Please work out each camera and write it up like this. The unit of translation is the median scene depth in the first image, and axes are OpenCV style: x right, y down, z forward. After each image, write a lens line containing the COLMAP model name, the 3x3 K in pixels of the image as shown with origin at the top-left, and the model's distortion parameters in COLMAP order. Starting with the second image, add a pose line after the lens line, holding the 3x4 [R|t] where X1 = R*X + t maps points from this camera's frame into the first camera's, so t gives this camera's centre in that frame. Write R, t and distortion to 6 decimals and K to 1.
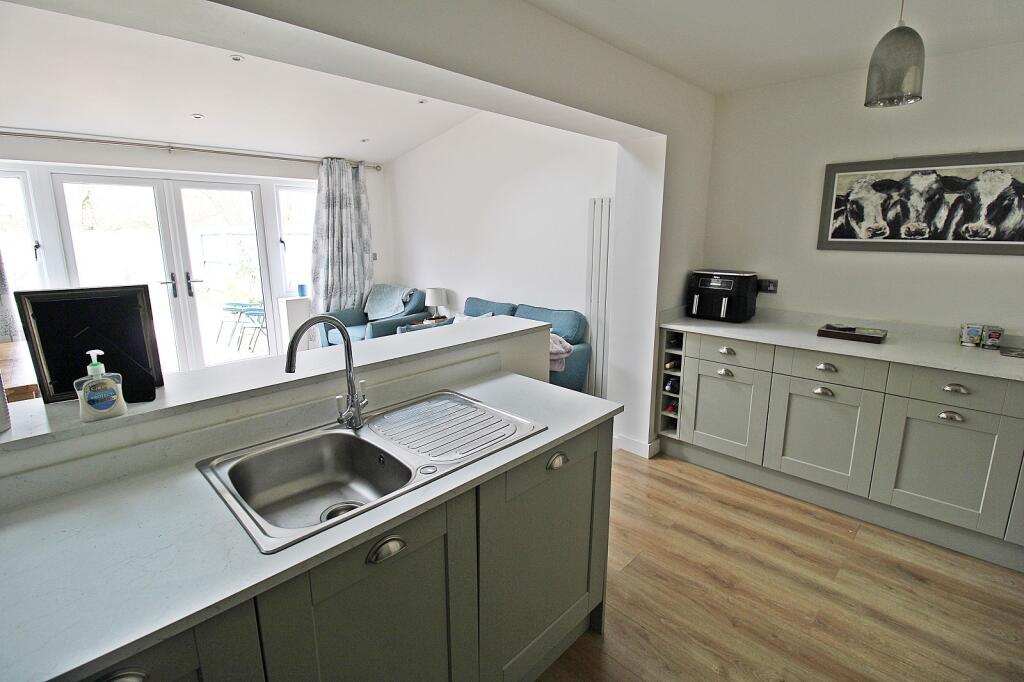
lens RADIAL K [[480.8, 0, 516.7], [0, 480.8, 336.7], [0, 0, 1]] dist [-0.018333, -0.001746]
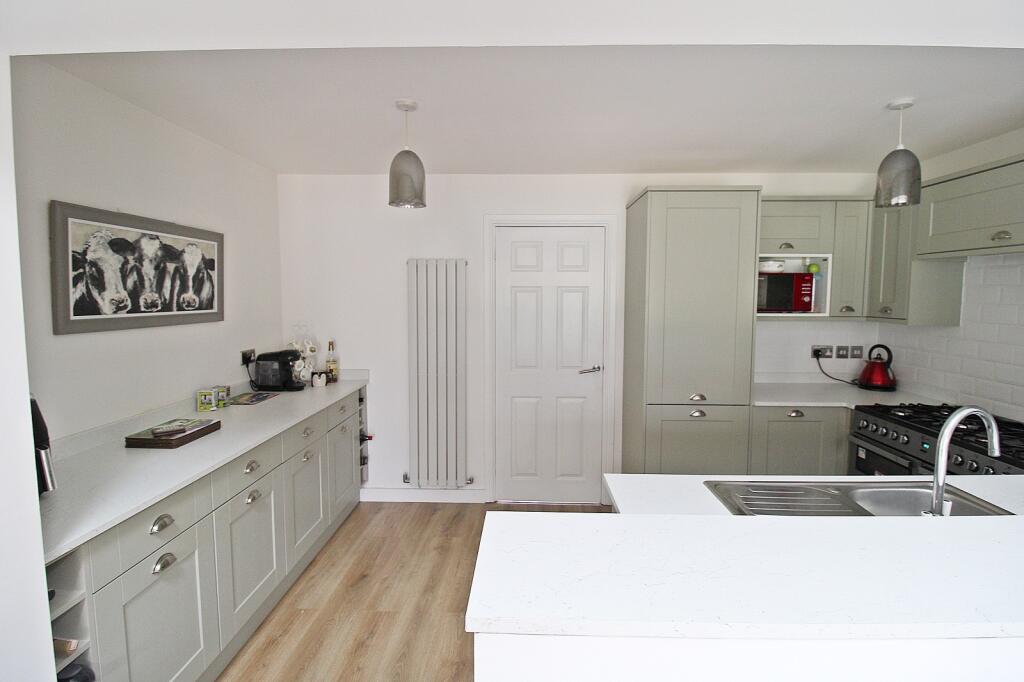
lens RADIAL K [[480.8, 0, 514.4], [0, 480.8, 332.0], [0, 0, 1]] dist [-0.018333, -0.001746]
pose [[-0.684479, -0.062359, 0.726361, -0.233827], [0.146796, 0.964139, 0.221105, -0.263933], [-0.714101, 0.257969, -0.650778, 1.098079]]
